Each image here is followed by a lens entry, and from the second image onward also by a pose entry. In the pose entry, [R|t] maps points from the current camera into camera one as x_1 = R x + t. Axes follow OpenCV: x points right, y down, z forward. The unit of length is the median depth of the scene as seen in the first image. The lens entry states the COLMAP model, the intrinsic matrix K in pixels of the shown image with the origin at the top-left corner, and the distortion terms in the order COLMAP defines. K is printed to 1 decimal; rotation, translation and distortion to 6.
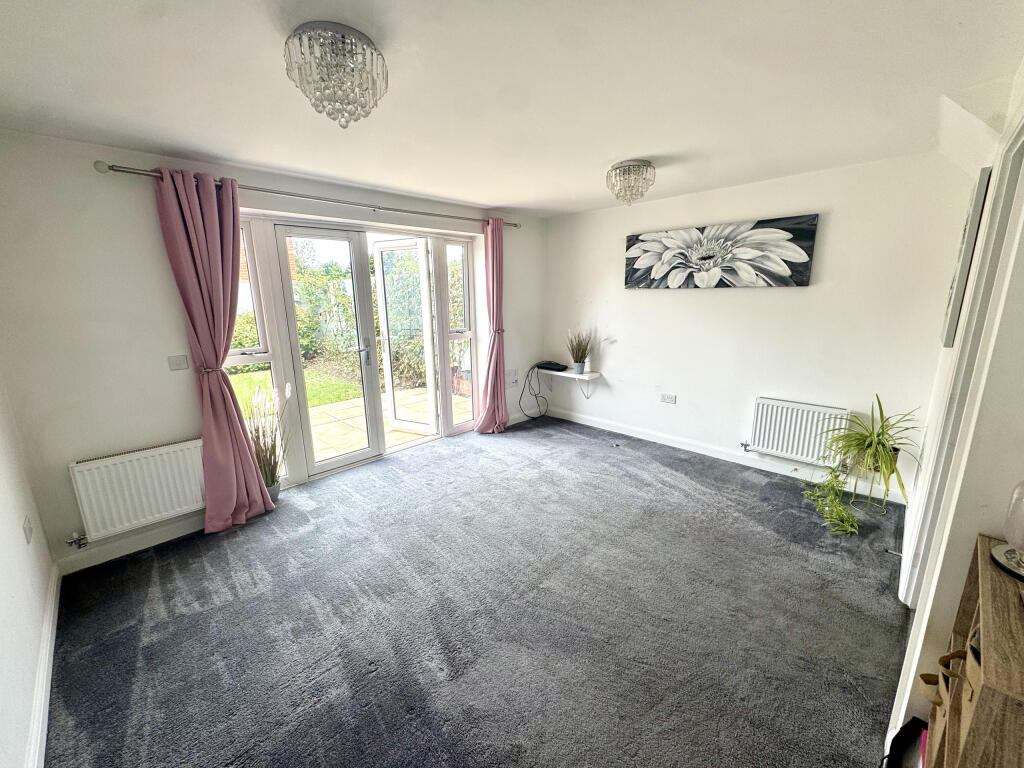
lens RADIAL K [[412.6, 0, 514.6], [0, 412.6, 386.1], [0, 0, 1]] dist [0.000058, -0.000195]
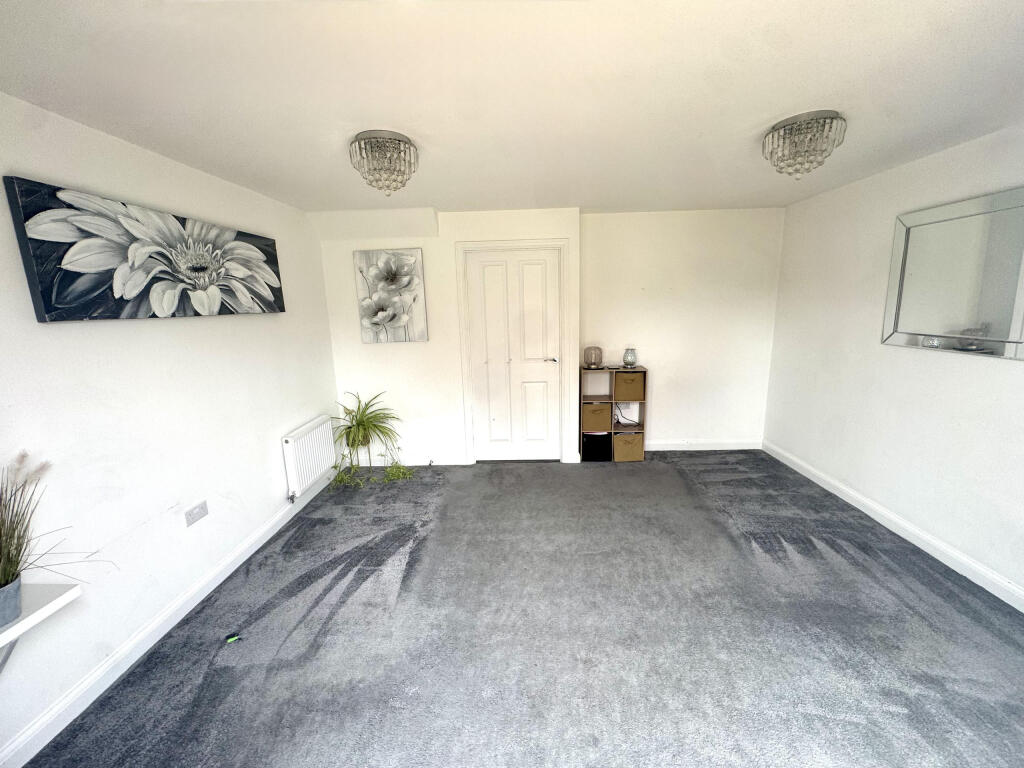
lens RADIAL K [[412.6, 0, 514.3], [0, 412.6, 379.4], [0, 0, 1]] dist [0.000058, -0.000195]
pose [[-0.684024, -0.110708, 0.721010, -0.337190], [0.188376, 0.928081, 0.321216, -0.263661], [-0.704716, 0.355540, -0.613975, 1.098716]]
